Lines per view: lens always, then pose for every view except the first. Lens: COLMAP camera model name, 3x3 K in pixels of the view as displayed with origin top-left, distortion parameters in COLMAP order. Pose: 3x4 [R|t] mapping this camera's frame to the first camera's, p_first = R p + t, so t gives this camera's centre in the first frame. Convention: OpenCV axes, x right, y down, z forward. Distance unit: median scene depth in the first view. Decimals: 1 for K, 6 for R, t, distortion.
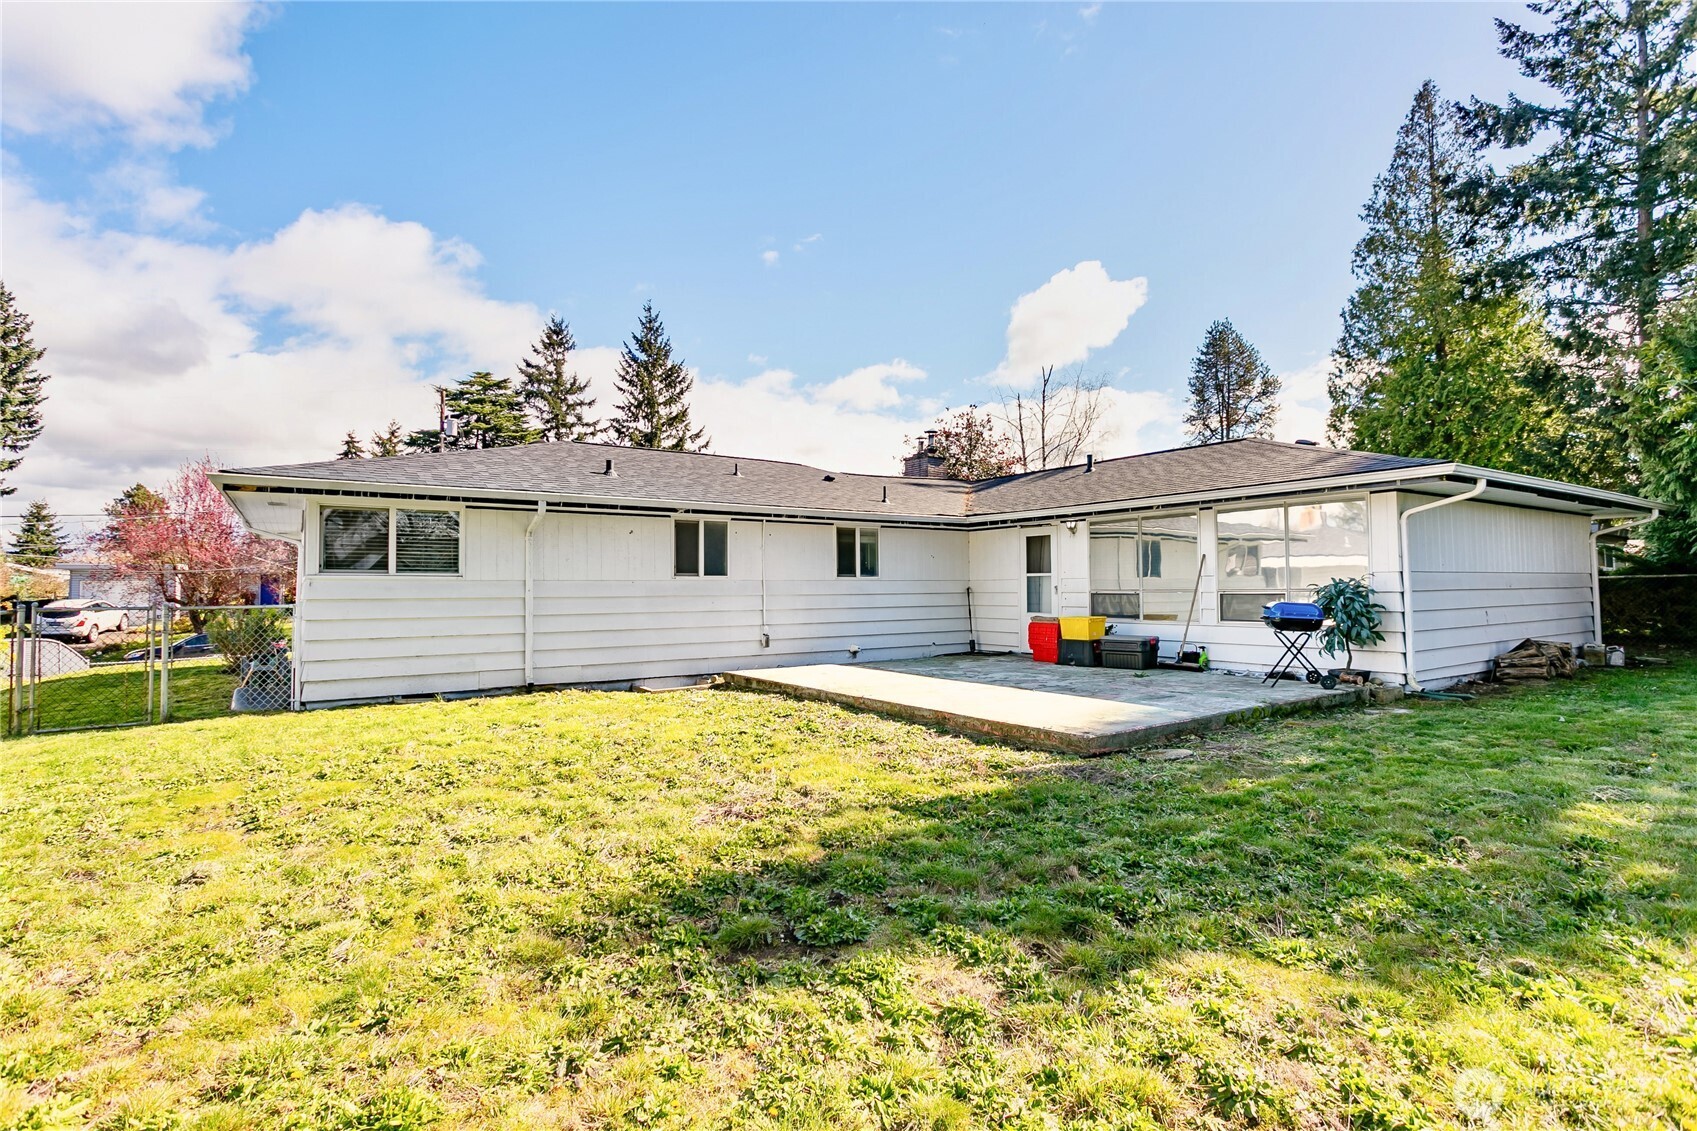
lens RADIAL K [[825.6, 0, 848.5], [0, 825.6, 565.5], [0, 0, 1]] dist [0.016237, 0.000062]
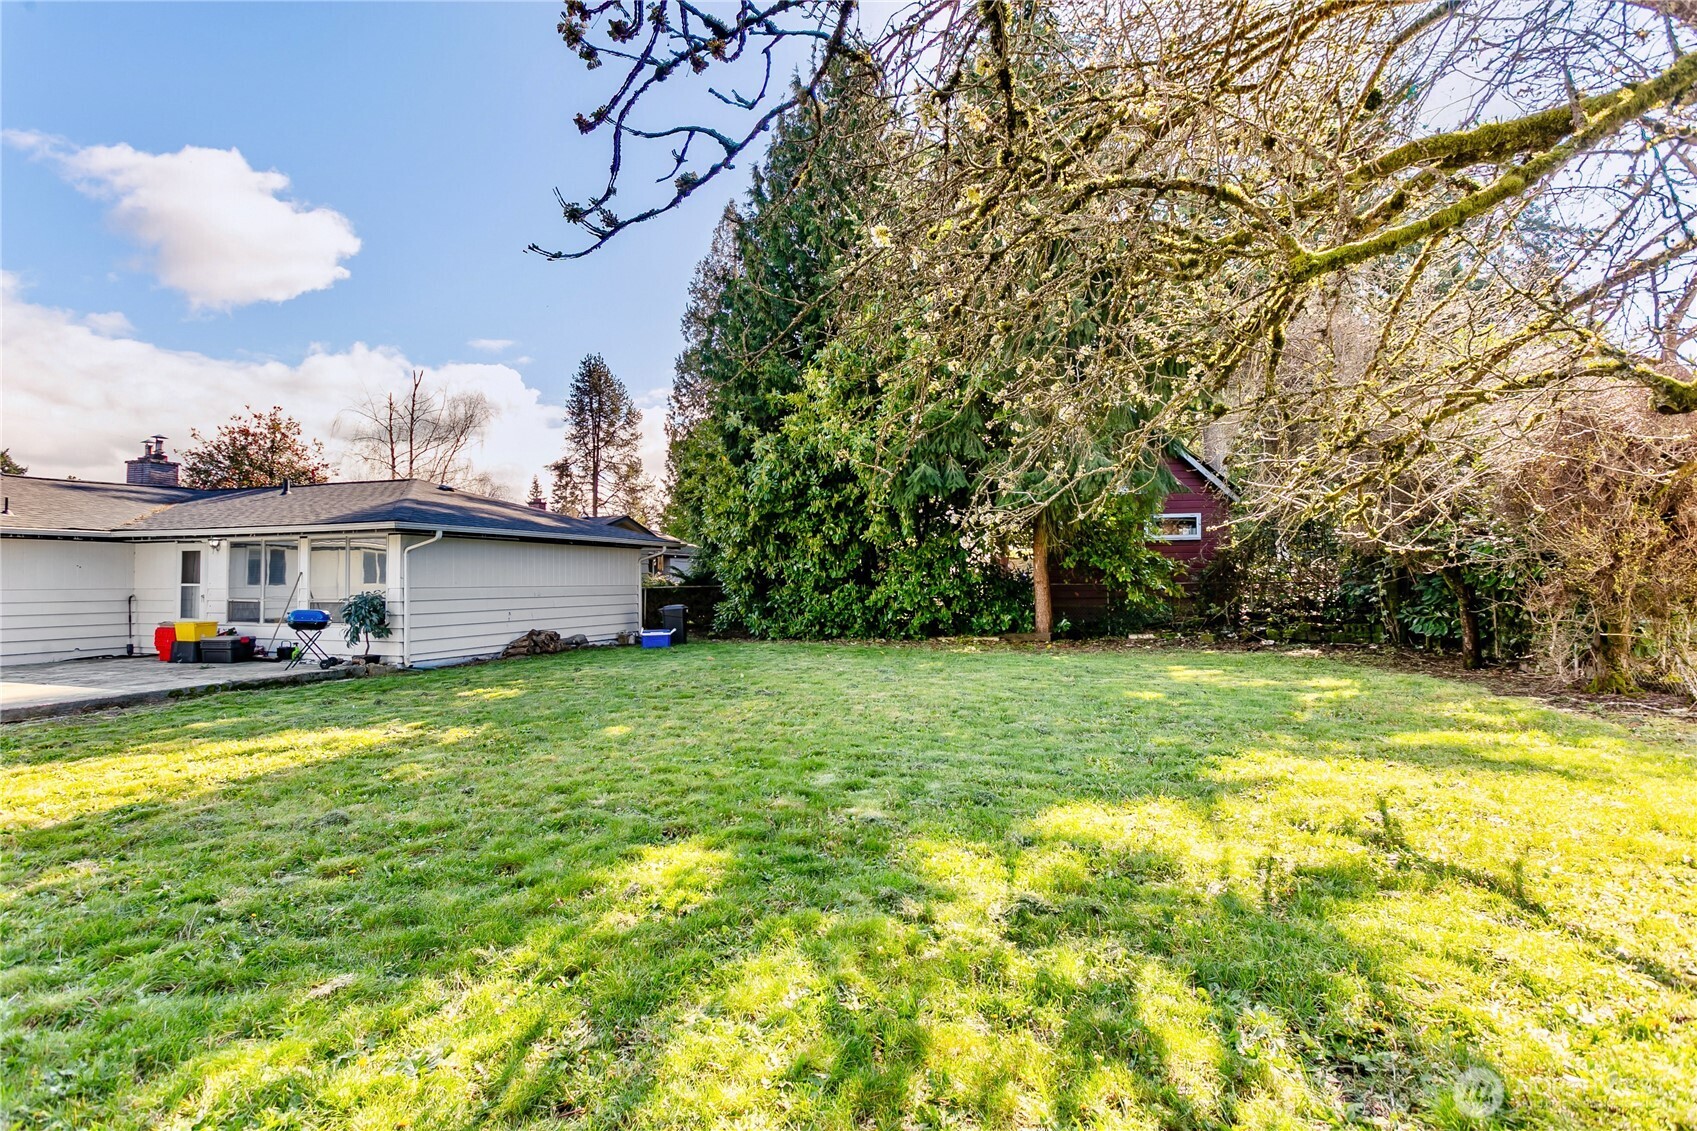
lens RADIAL K [[819.0, 0, 862.6], [0, 819.0, 563.5], [0, 0, 1]] dist [0.002192, 0.000340]
pose [[0.810995, 0.018070, 0.584773, 0.148627], [-0.020203, 0.999792, -0.002877, -0.015992], [-0.584704, -0.009481, 0.811192, -0.219698]]
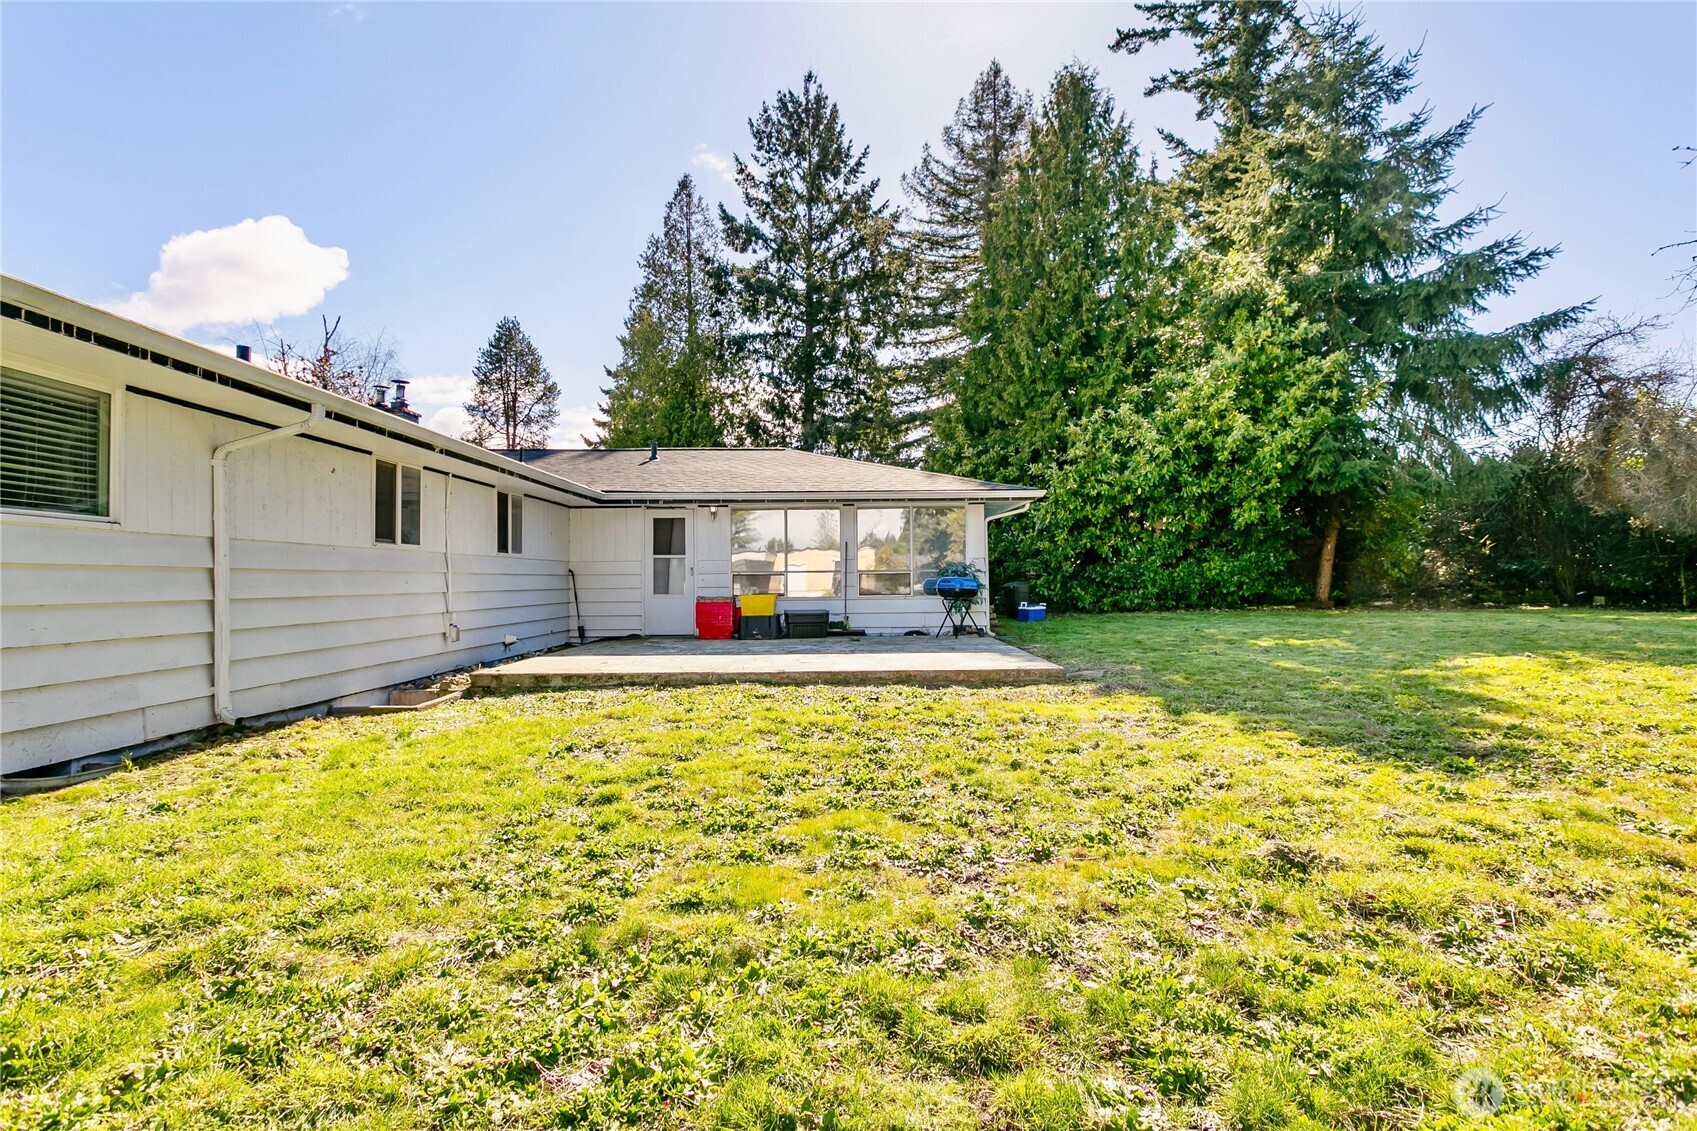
lens RADIAL K [[819.0, 0, 862.6], [0, 819.0, 563.5], [0, 0, 1]] dist [0.002192, 0.000340]
pose [[0.551797, 0.019638, 0.833747, -0.231062], [-0.021002, 0.999733, -0.009648, 0.011857], [-0.833714, -0.012186, 0.552062, 0.122981]]
